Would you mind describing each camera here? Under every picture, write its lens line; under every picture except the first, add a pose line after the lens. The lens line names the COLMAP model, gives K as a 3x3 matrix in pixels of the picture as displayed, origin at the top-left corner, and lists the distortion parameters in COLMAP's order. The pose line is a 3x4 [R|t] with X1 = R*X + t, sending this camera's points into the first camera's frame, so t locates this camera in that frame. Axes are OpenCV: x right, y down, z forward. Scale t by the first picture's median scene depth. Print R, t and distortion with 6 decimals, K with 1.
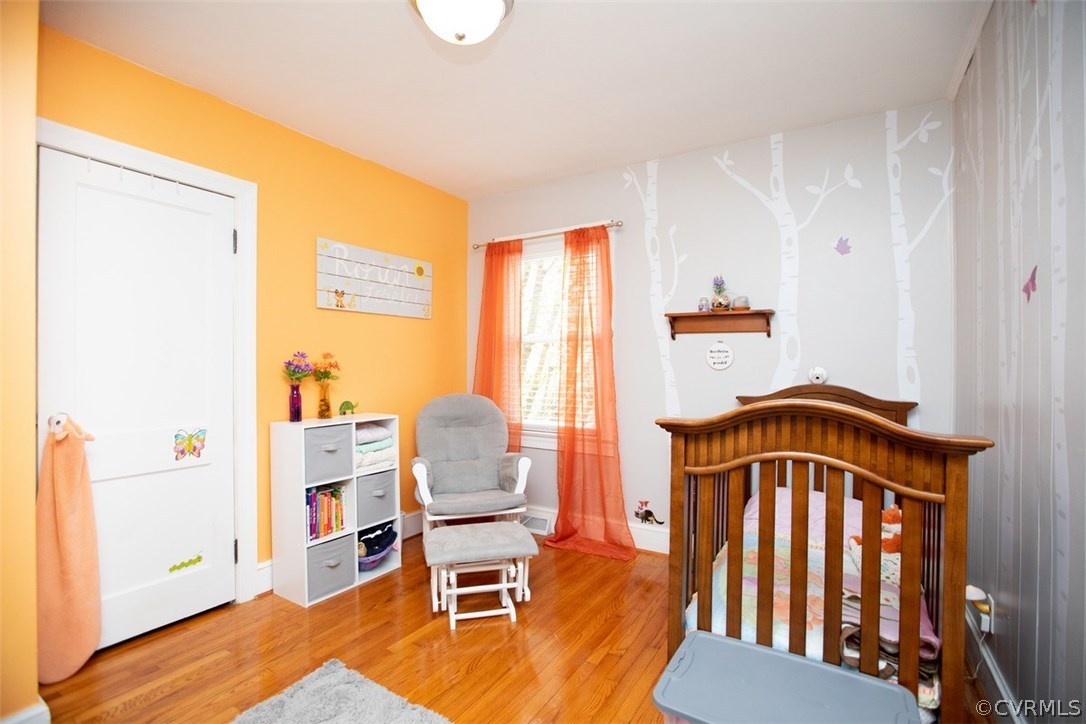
lens RADIAL K [[493.4, 0, 546.3], [0, 493.4, 362.0], [0, 0, 1]] dist [-0.044238, 0.013991]
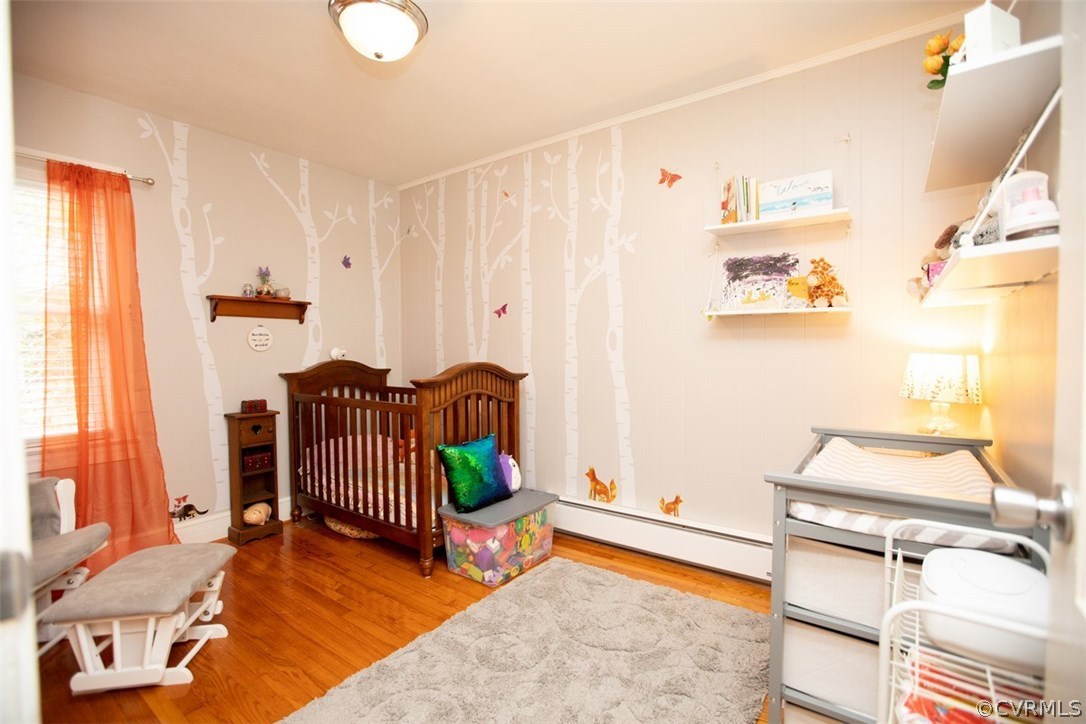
lens RADIAL K [[493.4, 0, 546.3], [0, 493.4, 362.0], [0, 0, 1]] dist [-0.044238, 0.013991]
pose [[0.078799, -0.034474, 0.996294, -0.714057], [0.005402, 0.999402, 0.034154, 0.006374], [-0.996876, 0.002690, 0.078939, 0.284842]]
